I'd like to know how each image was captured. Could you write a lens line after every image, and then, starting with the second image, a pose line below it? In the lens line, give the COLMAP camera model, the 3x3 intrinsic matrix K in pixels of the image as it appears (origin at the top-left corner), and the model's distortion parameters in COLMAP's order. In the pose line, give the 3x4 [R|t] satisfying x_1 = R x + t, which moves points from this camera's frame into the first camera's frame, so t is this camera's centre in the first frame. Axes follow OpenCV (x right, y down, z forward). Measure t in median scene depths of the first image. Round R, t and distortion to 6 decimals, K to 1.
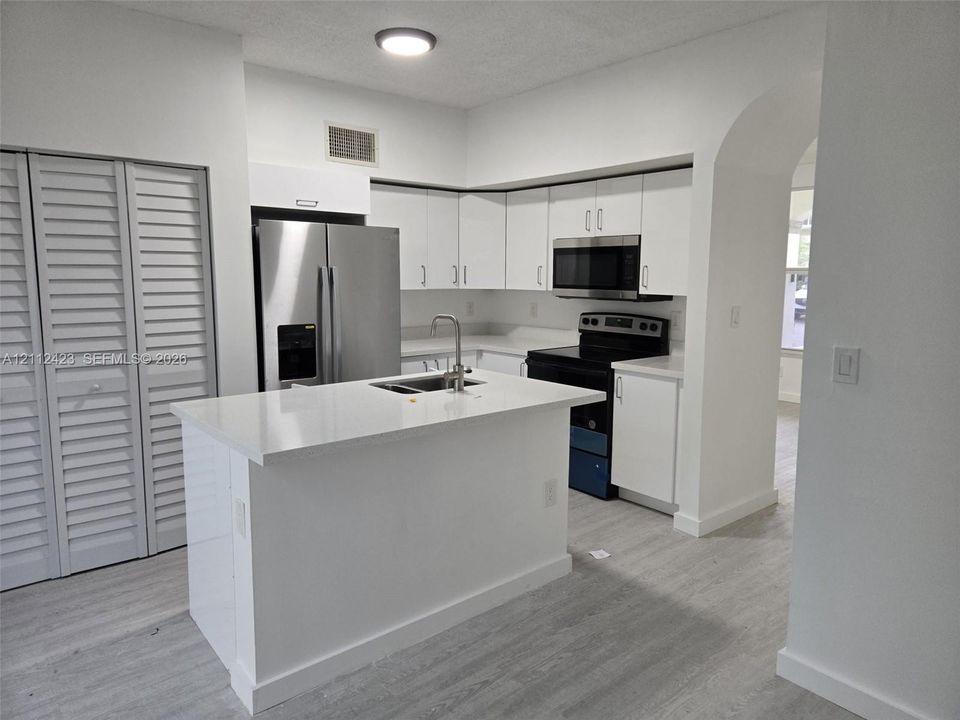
lens RADIAL K [[633.2, 0, 480.0], [0, 633.2, 360.0], [0, 0, 1]] dist [0.002857, 0.000298]
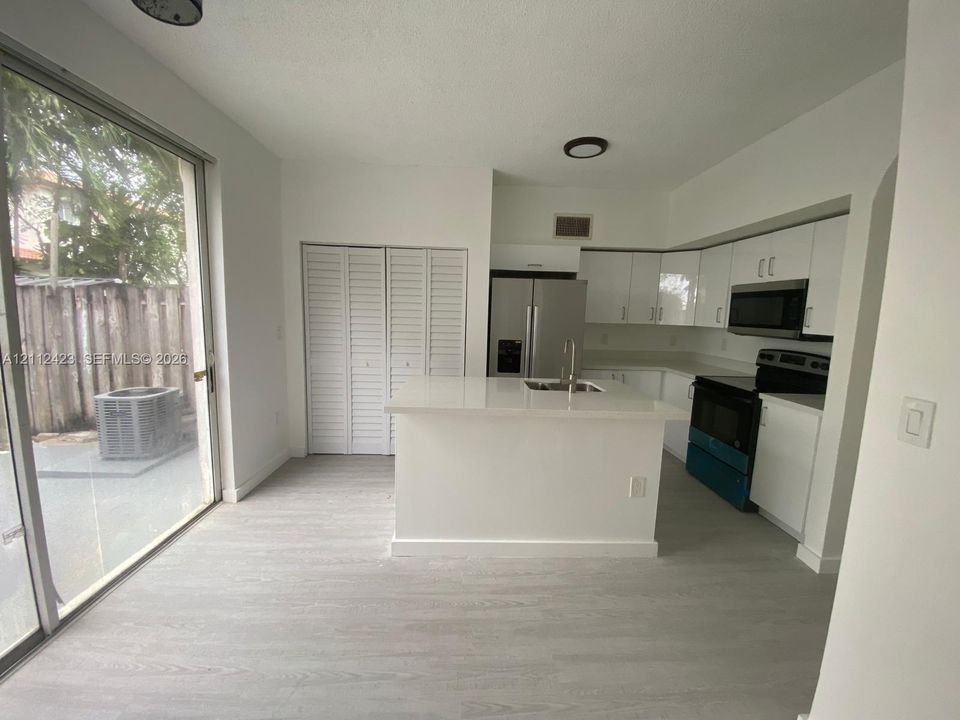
lens RADIAL K [[384.3, 0, 472.5], [0, 384.3, 362.3], [0, 0, 1]] dist [-0.000499, -0.000124]
pose [[0.780524, 0.099312, -0.617187, 0.211830], [-0.108167, 0.993864, 0.023131, -0.010270], [0.615697, 0.048705, 0.786477, 0.139962]]
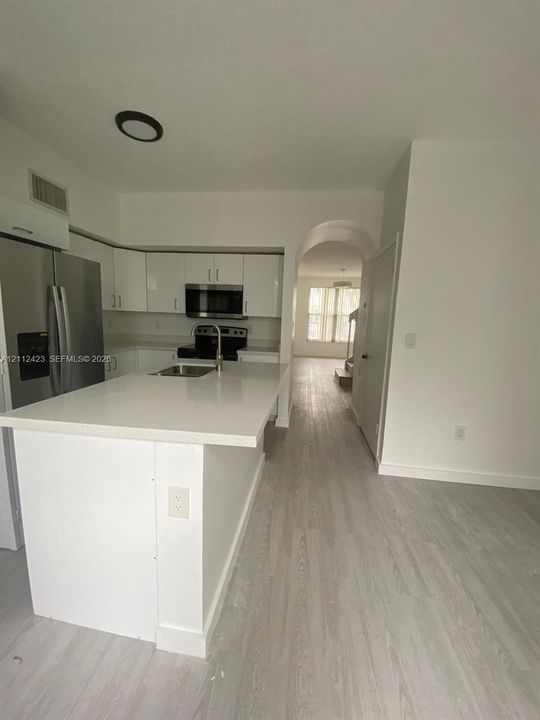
lens RADIAL K [[295.7, 0, 268.2], [0, 295.7, 356.8], [0, 0, 1]] dist [0.039314, -0.029927]
pose [[0.733809, -0.069067, 0.675836, -0.309529], [0.058705, 0.997544, 0.038203, -0.006571], [-0.676814, 0.011641, 0.736062, 0.255729]]
